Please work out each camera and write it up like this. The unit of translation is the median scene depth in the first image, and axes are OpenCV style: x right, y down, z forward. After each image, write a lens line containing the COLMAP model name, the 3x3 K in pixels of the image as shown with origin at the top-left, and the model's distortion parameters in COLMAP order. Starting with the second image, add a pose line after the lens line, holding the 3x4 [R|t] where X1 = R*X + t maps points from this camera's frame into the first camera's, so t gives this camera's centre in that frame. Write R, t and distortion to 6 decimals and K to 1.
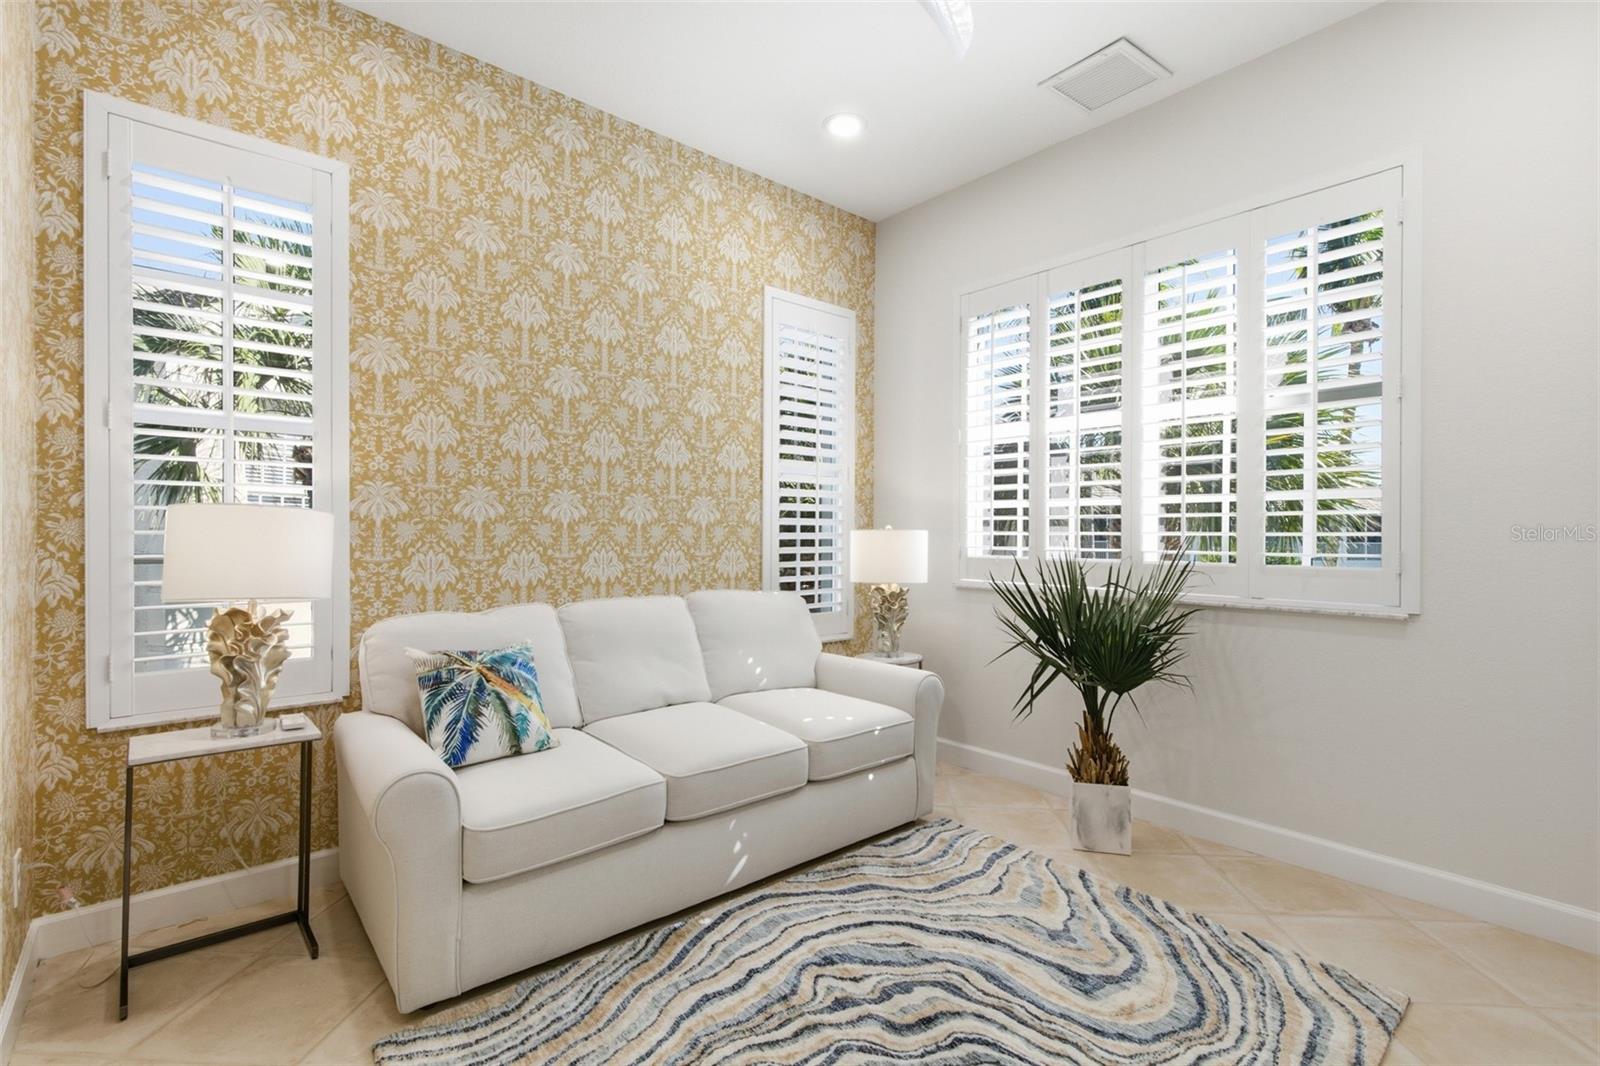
lens RADIAL K [[736.8, 0, 804.9], [0, 736.8, 532.3], [0, 0, 1]] dist [0.001032, 0.000384]
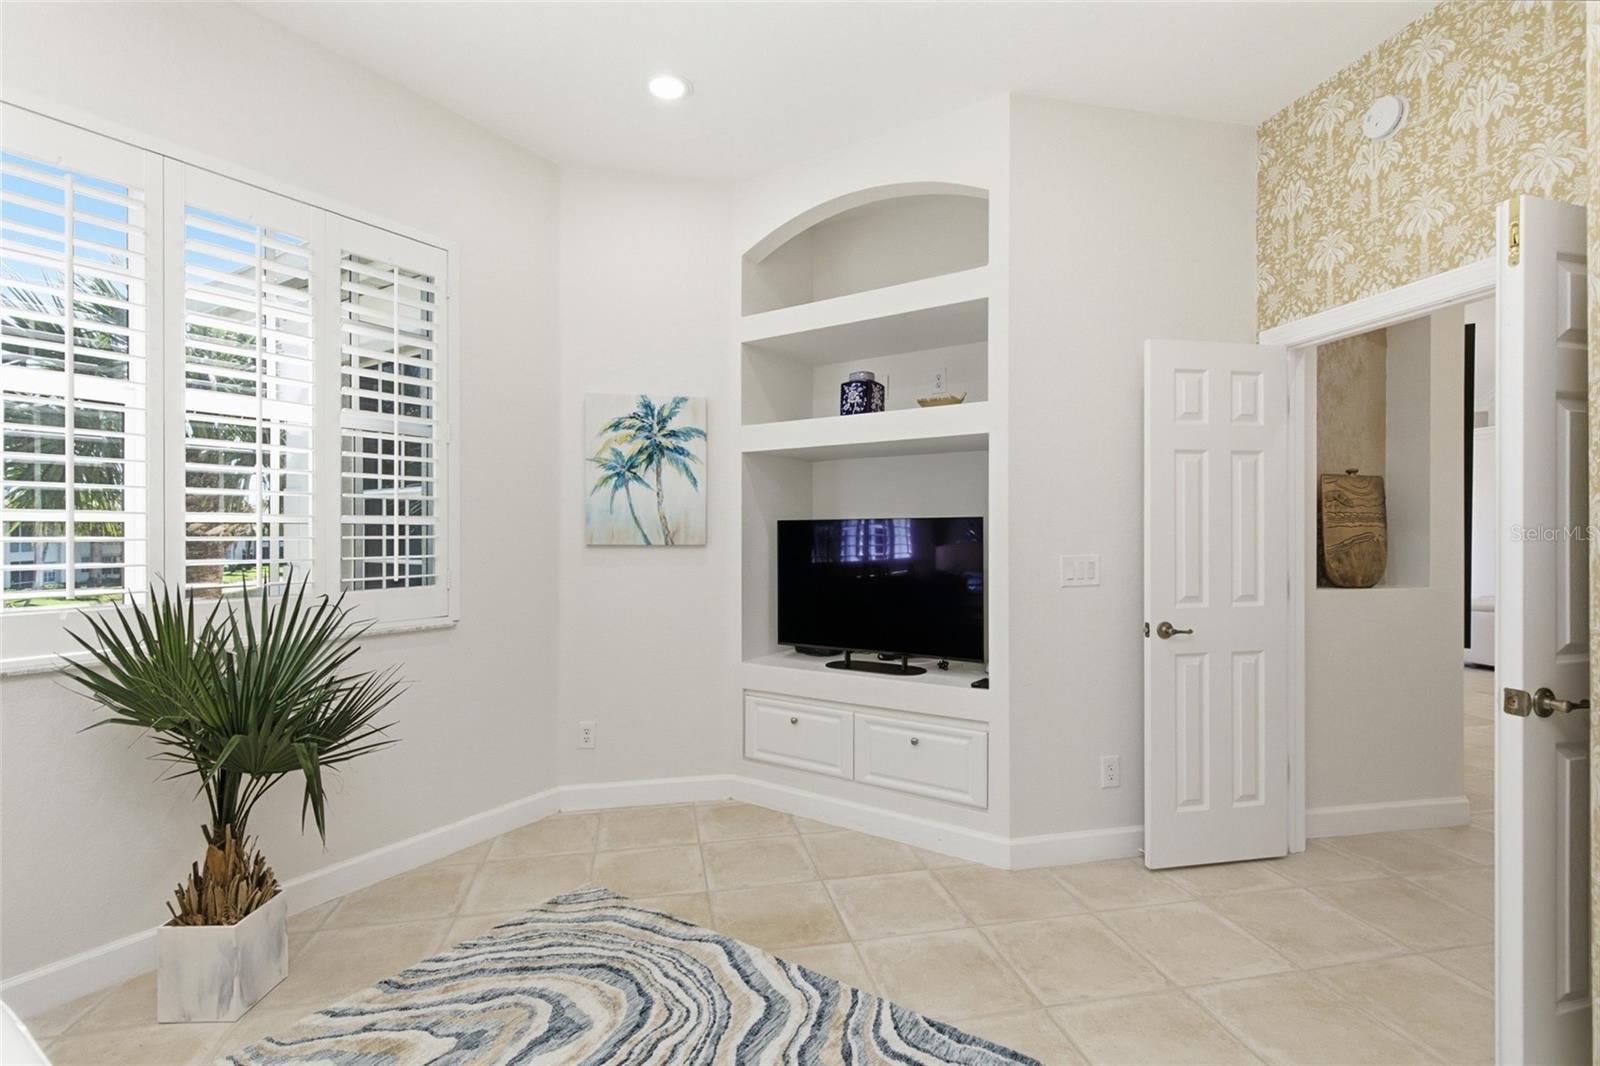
lens RADIAL K [[736.8, 0, 804.9], [0, 736.8, 532.3], [0, 0, 1]] dist [0.001032, 0.000384]
pose [[-0.255414, -0.006562, 0.966810, -0.584640], [0.003775, 0.999963, 0.007784, -0.052857], [-0.966825, 0.005638, -0.255379, 0.838402]]
